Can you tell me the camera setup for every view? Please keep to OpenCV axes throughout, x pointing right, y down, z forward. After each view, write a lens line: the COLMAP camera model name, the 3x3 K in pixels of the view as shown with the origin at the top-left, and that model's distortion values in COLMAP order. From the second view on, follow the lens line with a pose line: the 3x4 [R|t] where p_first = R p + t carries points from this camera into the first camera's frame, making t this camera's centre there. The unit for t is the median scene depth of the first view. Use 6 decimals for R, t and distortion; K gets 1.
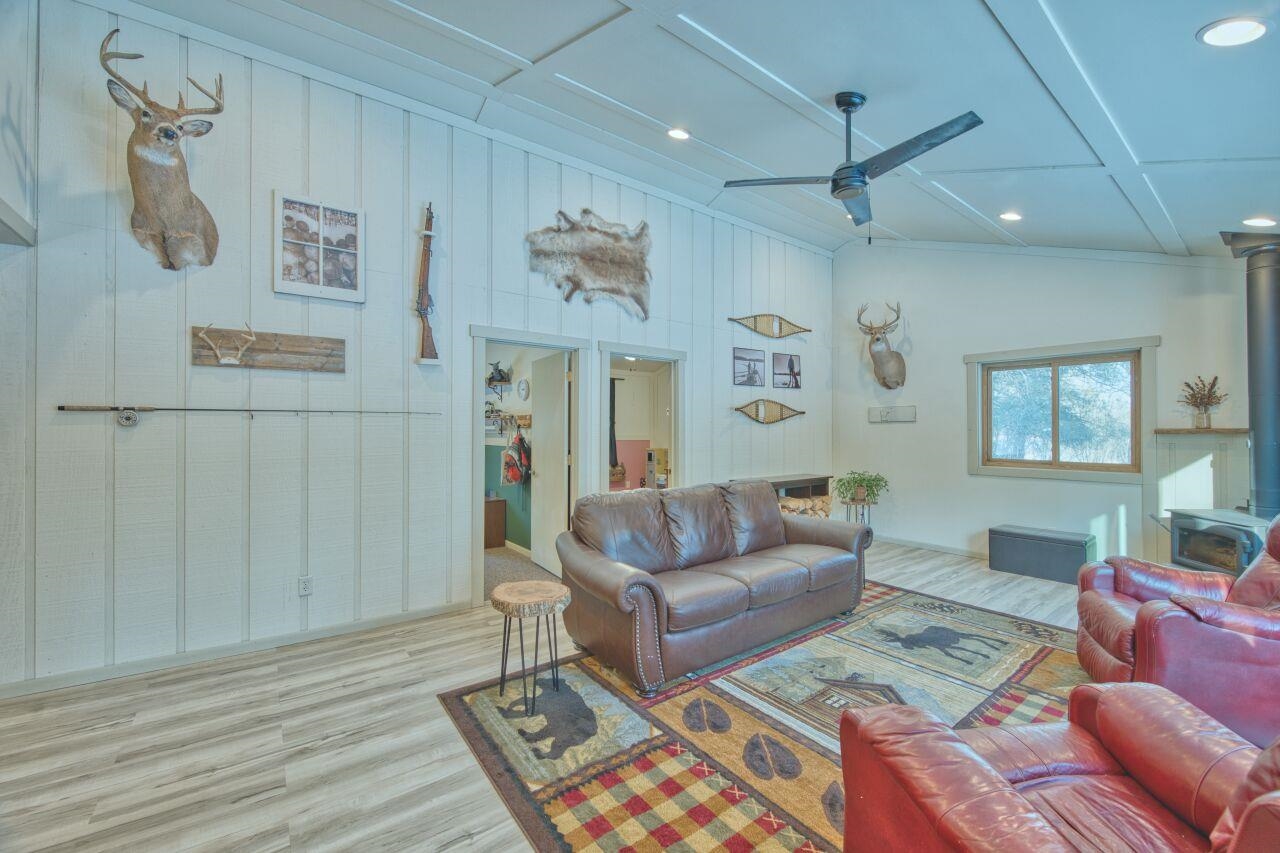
lens RADIAL K [[525.1, 0, 632.8], [0, 525.1, 425.9], [0, 0, 1]] dist [-0.023440, -0.000552]
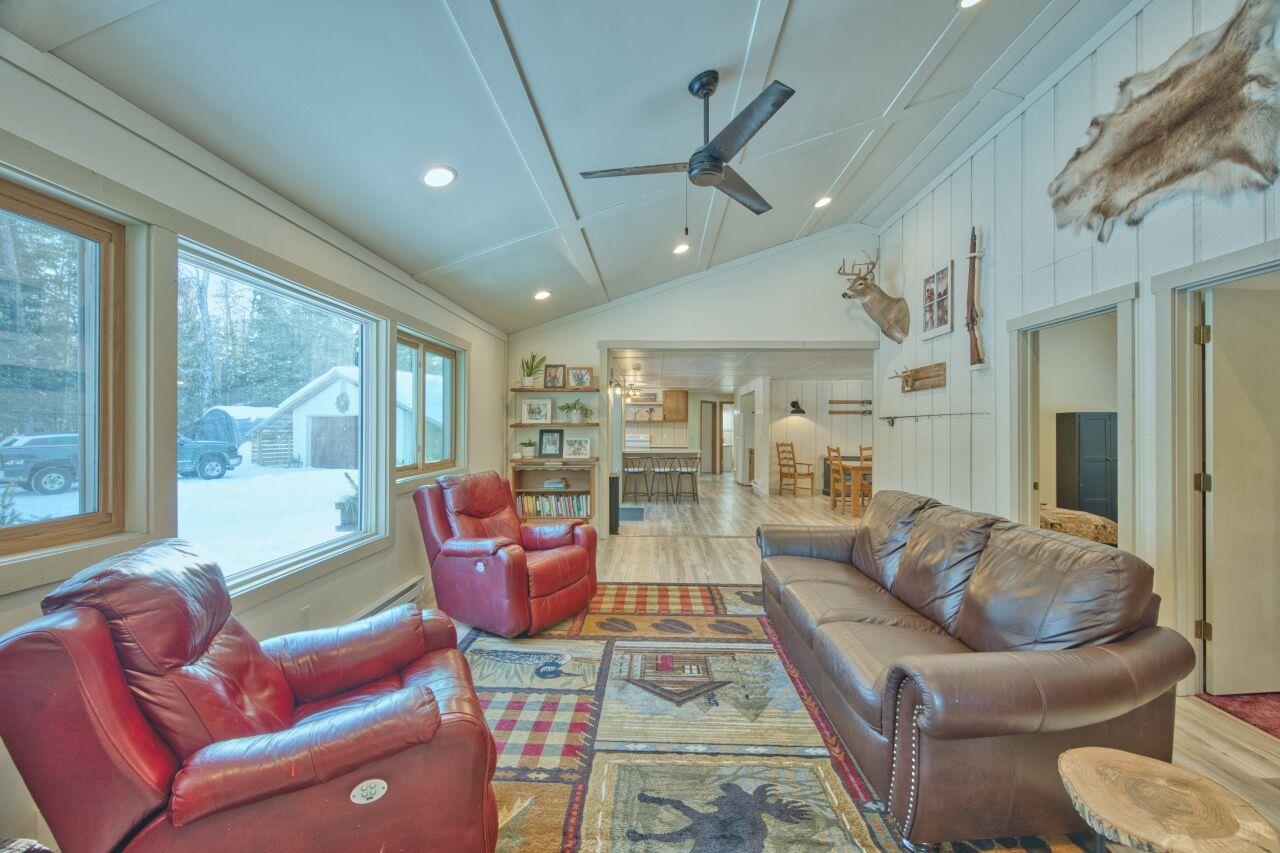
lens RADIAL K [[525.1, 0, 641.7], [0, 525.1, 426.9], [0, 0, 1]] dist [-0.023440, -0.000552]
pose [[-0.633504, -0.001925, -0.773737, 1.096995], [0.004500, 0.999971, -0.006172, 0.011564], [0.773726, -0.007392, -0.633477, 1.347797]]
